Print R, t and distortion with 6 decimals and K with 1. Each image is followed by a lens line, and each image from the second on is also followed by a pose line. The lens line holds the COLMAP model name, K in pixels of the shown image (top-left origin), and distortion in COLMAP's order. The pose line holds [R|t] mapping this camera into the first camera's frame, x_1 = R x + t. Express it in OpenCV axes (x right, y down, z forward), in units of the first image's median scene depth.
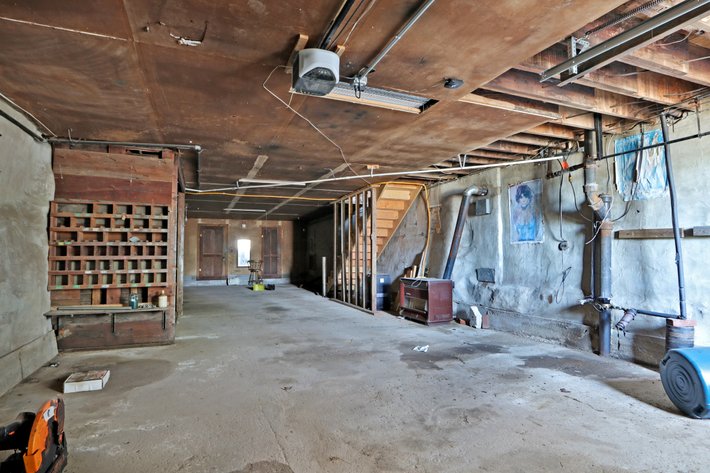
lens RADIAL K [[378.9, 0, 355.0], [0, 378.9, 236.5], [0, 0, 1]] dist [-0.001975, -0.000317]
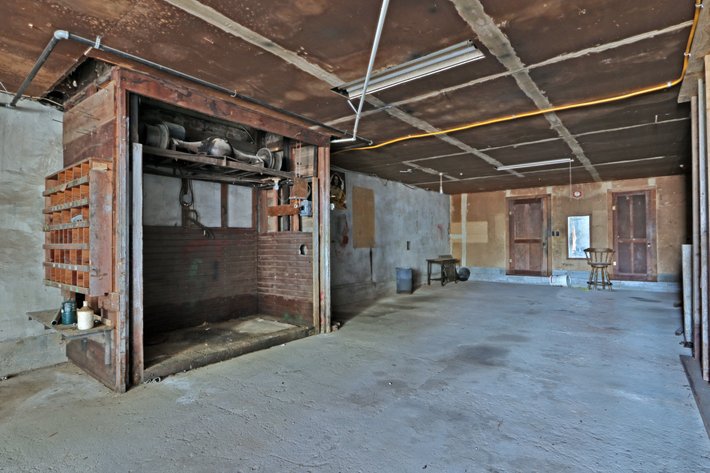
lens RADIAL K [[378.9, 0, 355.0], [0, 378.9, 236.5], [0, 0, 1]] dist [-0.001975, -0.000317]
pose [[0.482789, -0.010020, -0.875680, 0.082025], [0.046001, 0.998844, 0.013933, 0.017655], [0.874528, -0.047009, 0.482692, 0.382837]]
